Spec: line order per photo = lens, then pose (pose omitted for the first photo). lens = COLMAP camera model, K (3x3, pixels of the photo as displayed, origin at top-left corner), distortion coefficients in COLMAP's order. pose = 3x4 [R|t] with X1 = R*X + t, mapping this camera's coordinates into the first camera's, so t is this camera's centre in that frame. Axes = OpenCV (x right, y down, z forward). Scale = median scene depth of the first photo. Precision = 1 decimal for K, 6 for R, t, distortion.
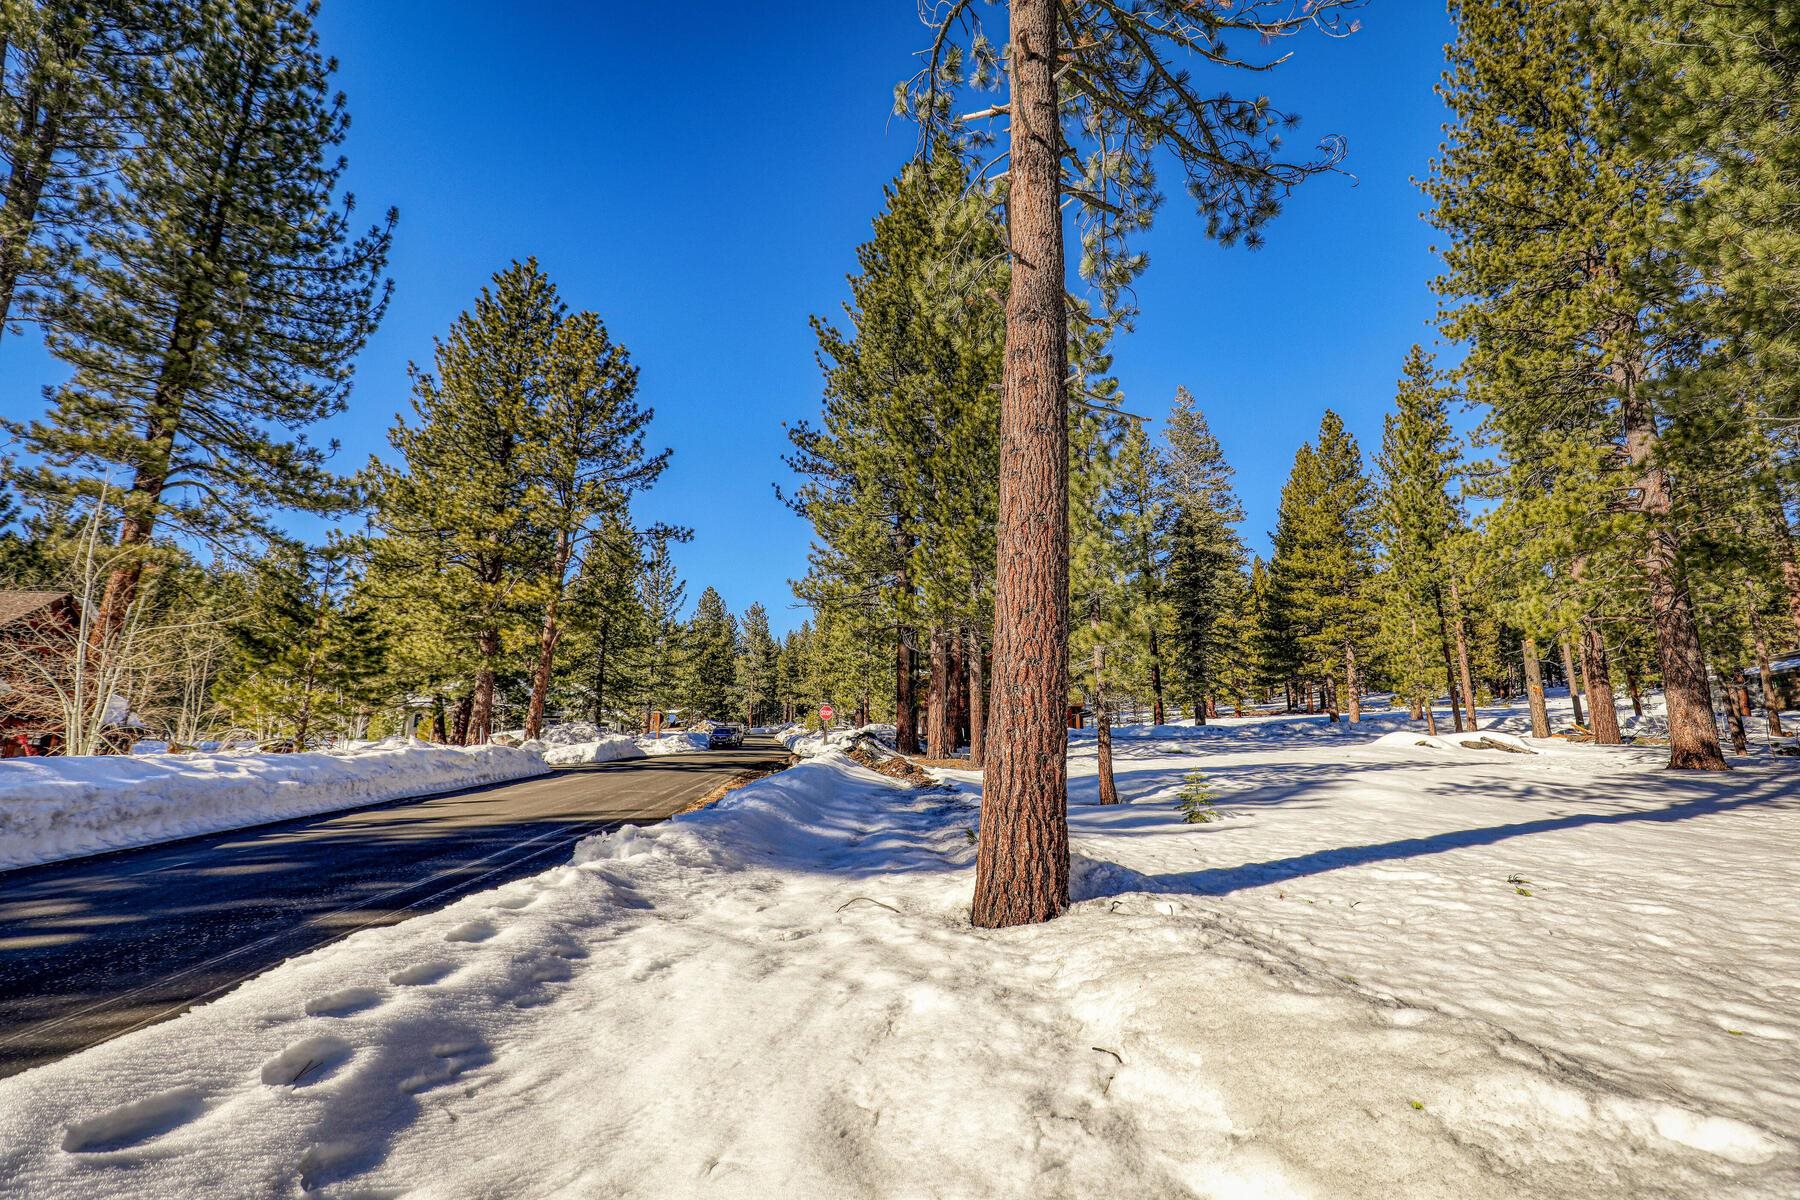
lens RADIAL K [[809.3, 0, 898.1], [0, 809.3, 603.4], [0, 0, 1]] dist [-0.001774, 0.000154]
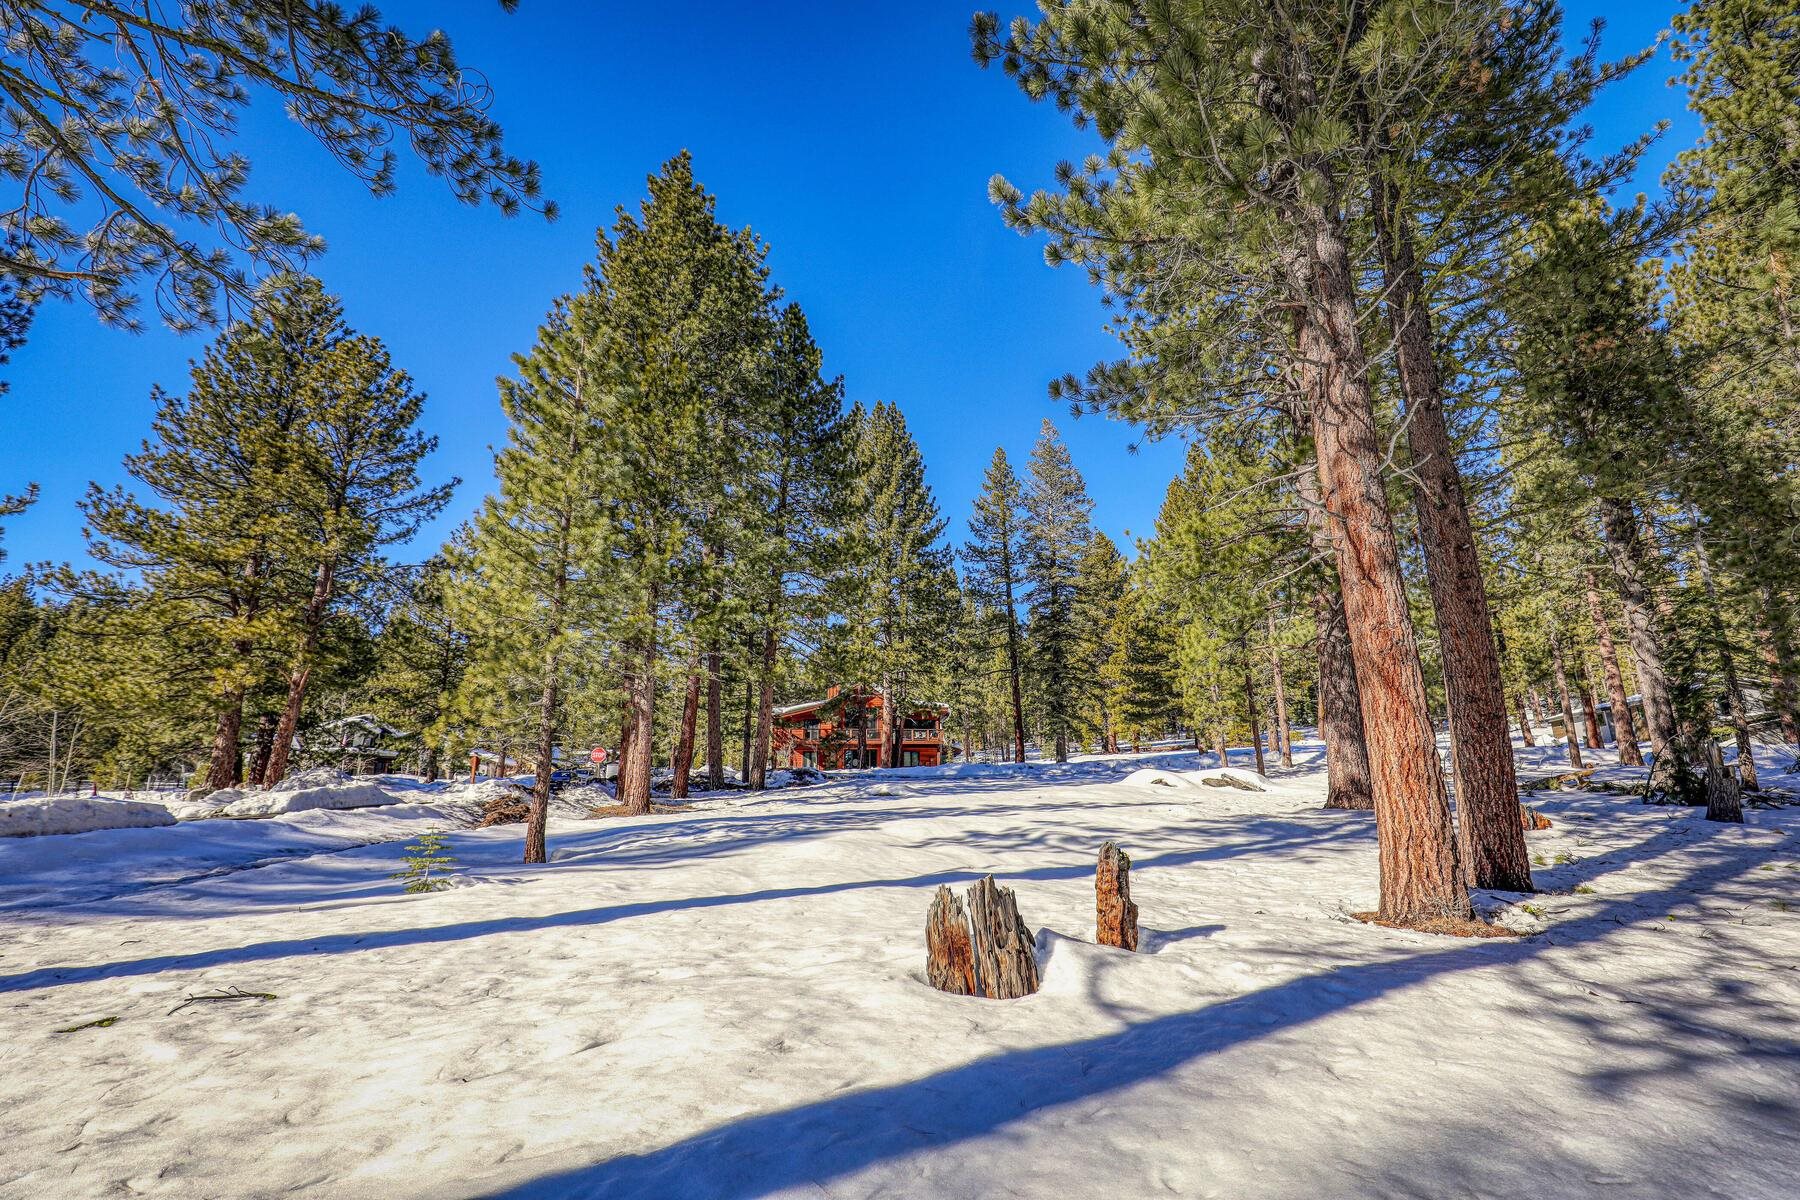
lens RADIAL K [[809.3, 0, 898.1], [0, 809.3, 603.4], [0, 0, 1]] dist [-0.001774, 0.000154]
pose [[0.999461, -0.004733, 0.032487, 0.220946], [0.006225, 0.998923, -0.045984, 0.004588], [-0.032235, 0.046161, 0.998414, 0.038880]]
